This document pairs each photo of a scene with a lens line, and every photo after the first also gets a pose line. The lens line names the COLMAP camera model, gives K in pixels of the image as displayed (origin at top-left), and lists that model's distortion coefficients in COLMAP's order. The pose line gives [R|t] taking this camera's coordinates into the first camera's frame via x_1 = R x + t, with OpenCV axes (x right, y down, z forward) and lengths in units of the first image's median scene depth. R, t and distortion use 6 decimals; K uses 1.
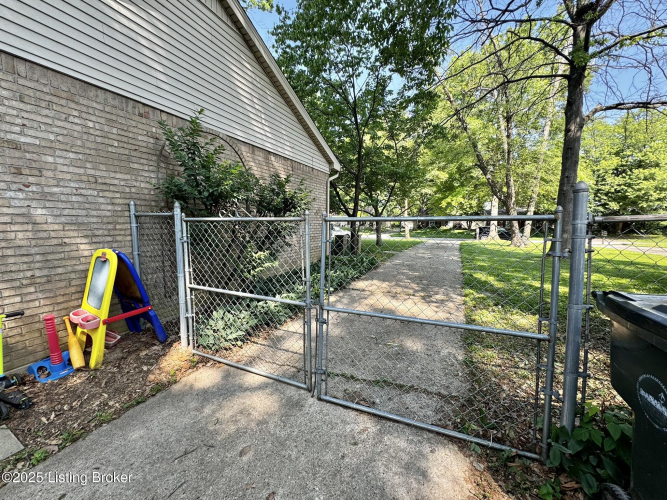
lens RADIAL K [[267.4, 0, 333.5], [0, 267.4, 250.0], [0, 0, 1]] dist [-0.002445, 0.000106]
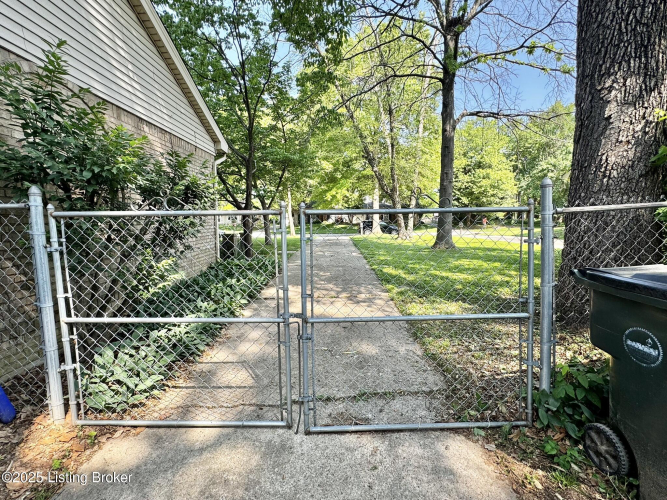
lens RADIAL K [[315.9, 0, 333.5], [0, 315.9, 250.0], [0, 0, 1]] dist [-0.001631, -0.000482]
pose [[0.909987, -0.055191, 0.410947, -0.114773], [0.055397, 0.998399, 0.011416, -0.001957], [-0.410919, 0.012377, 0.911588, 0.027733]]
